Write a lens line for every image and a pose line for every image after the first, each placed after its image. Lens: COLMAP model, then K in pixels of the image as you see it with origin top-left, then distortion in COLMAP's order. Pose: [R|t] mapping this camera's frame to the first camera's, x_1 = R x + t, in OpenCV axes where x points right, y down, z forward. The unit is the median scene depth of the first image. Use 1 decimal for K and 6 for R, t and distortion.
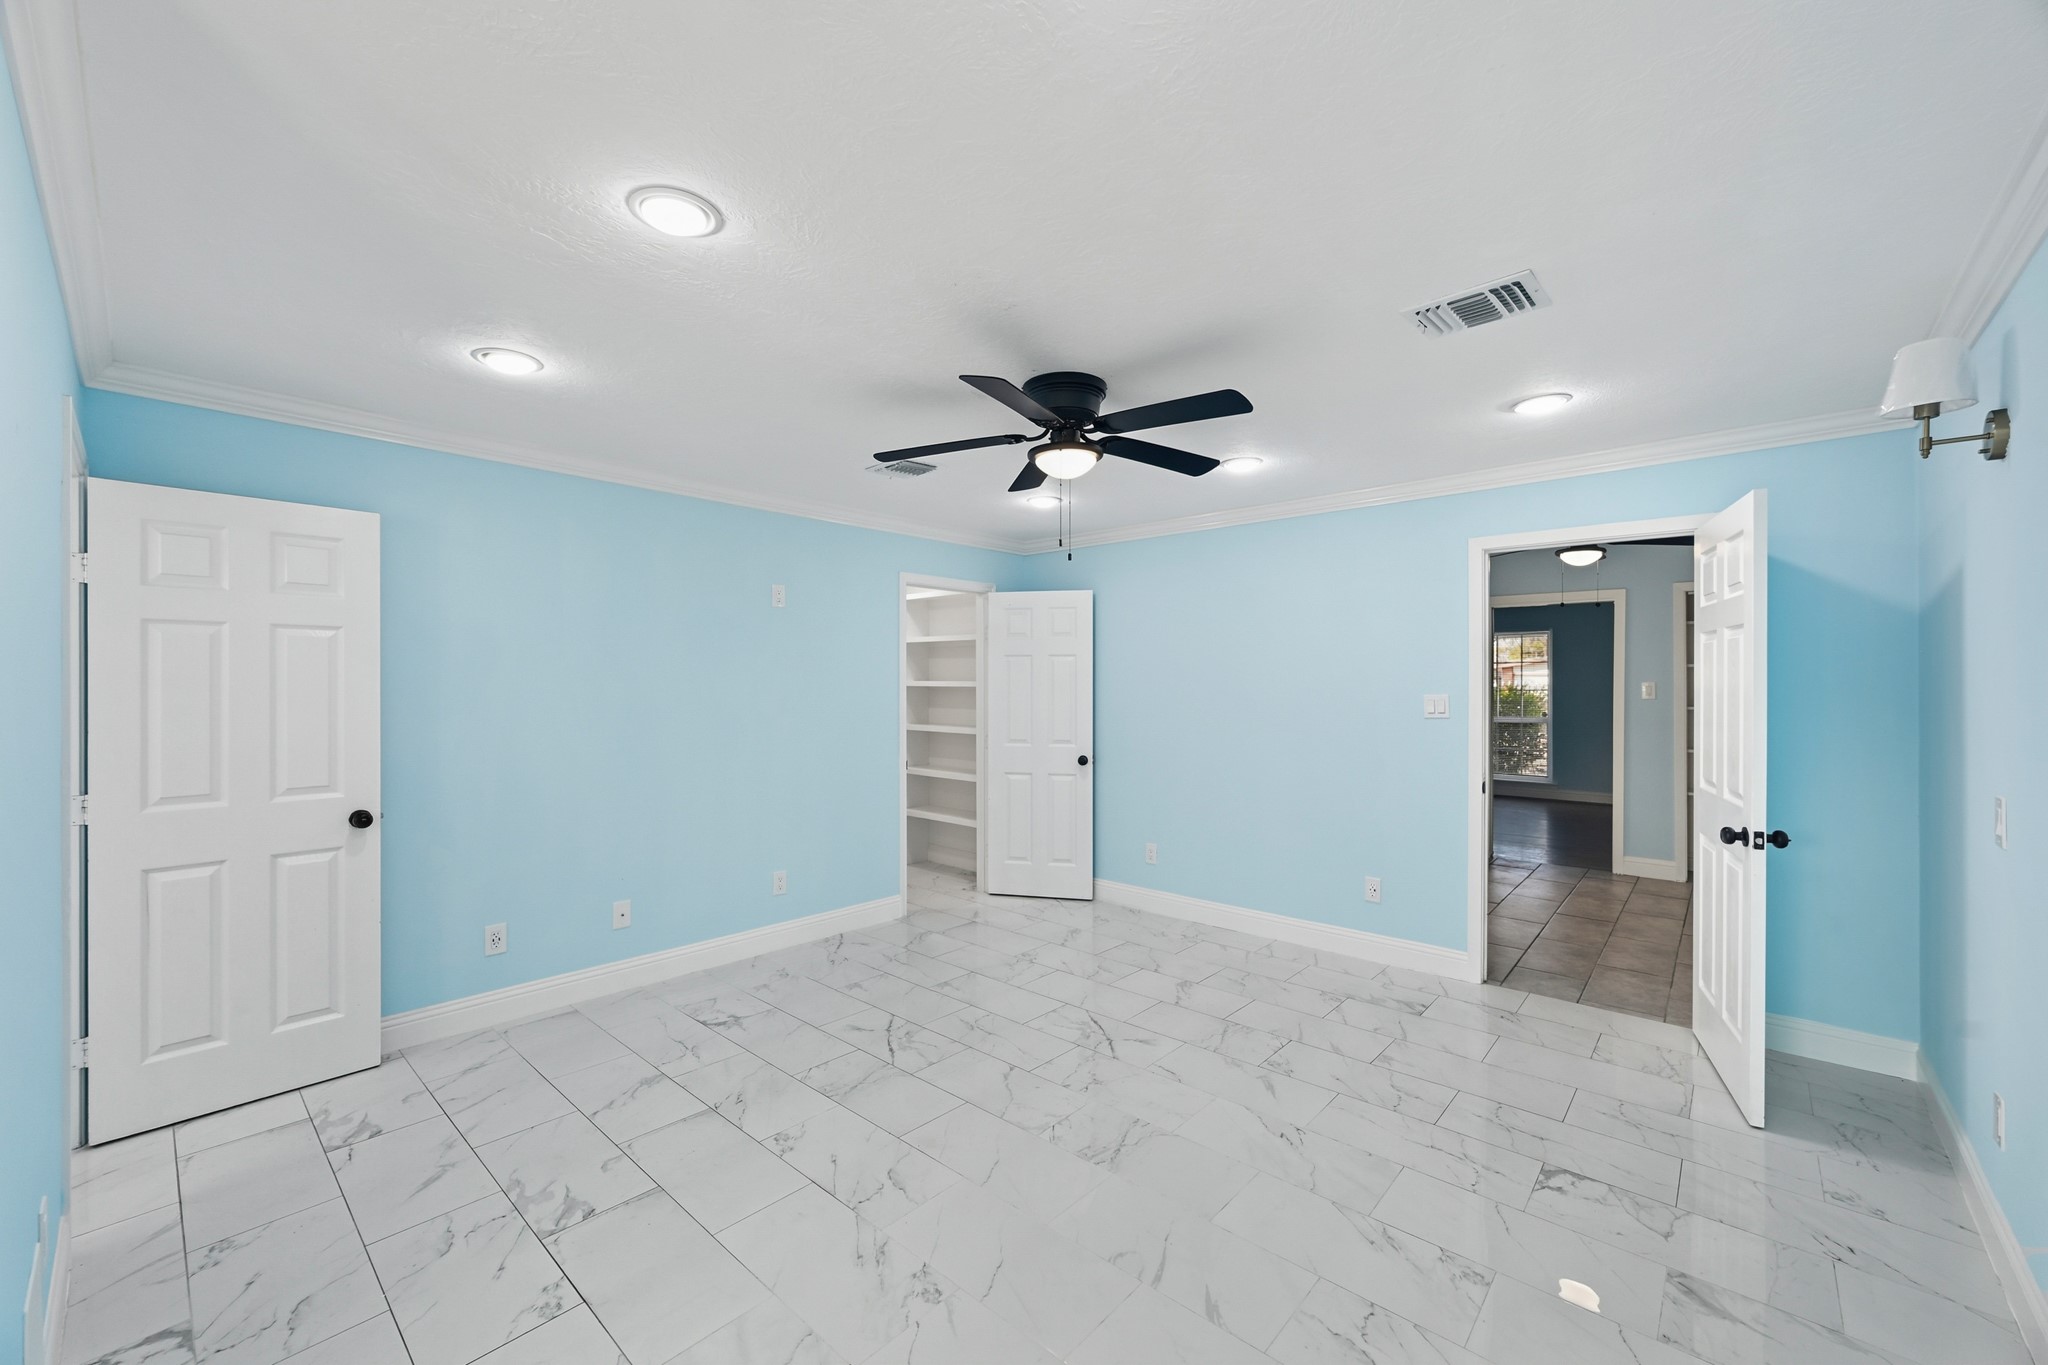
lens RADIAL K [[814.1, 0, 1023.4], [0, 814.1, 678.4], [0, 0, 1]] dist [0.000339, 0.000057]
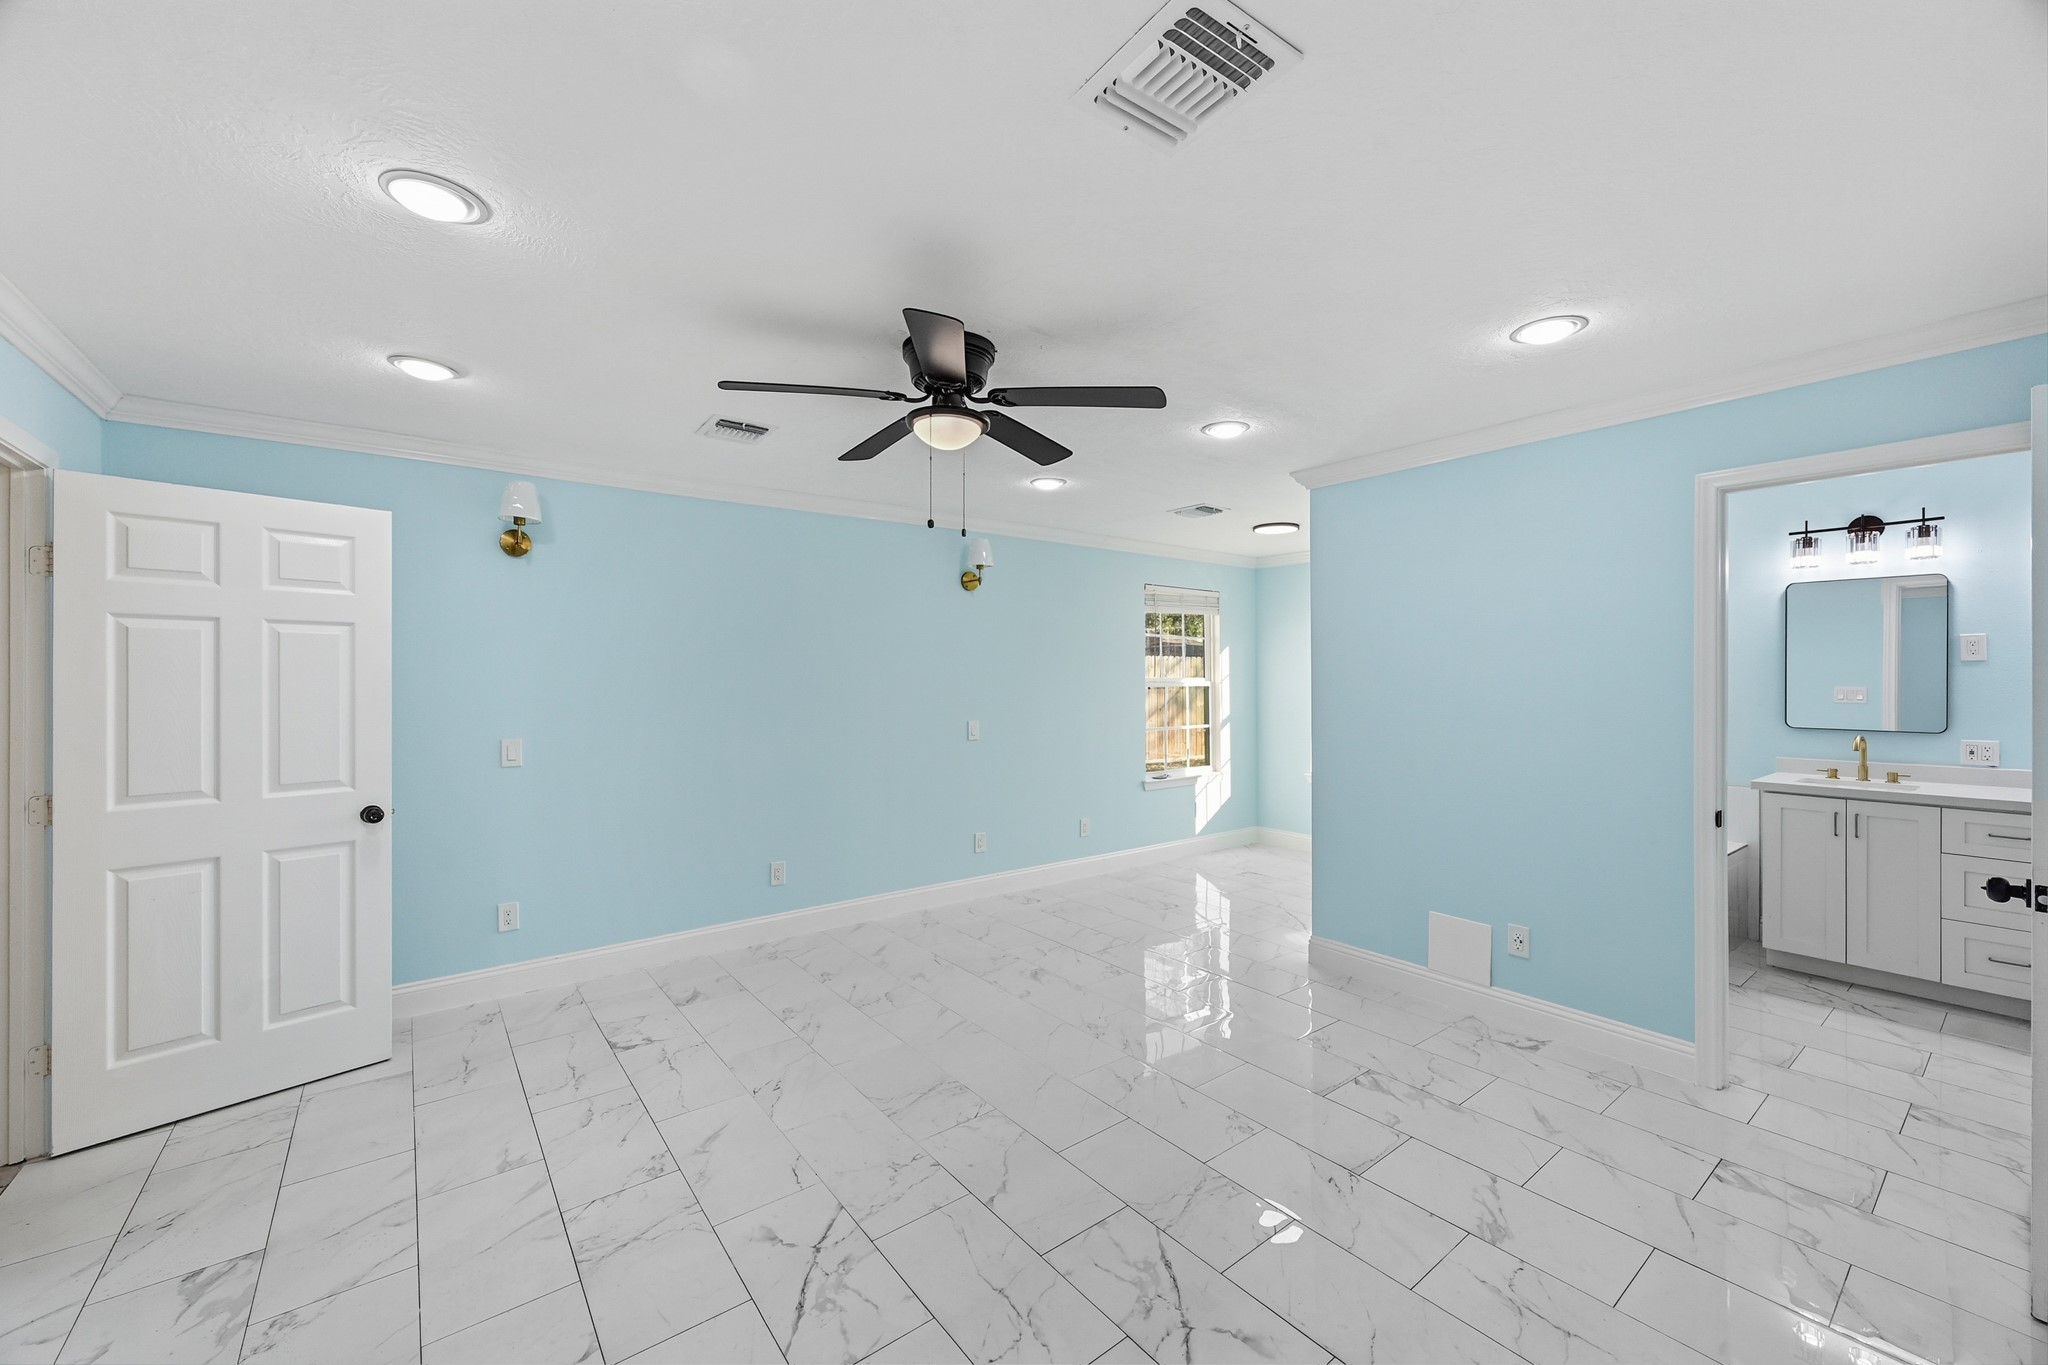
lens RADIAL K [[814.1, 0, 1023.4], [0, 814.1, 678.4], [0, 0, 1]] dist [0.000339, 0.000057]
pose [[-0.983772, 0.001367, 0.179418, -0.190933], [0.000904, 0.999996, -0.002666, 0.011475], [-0.179421, -0.002461, -0.983769, 1.873037]]
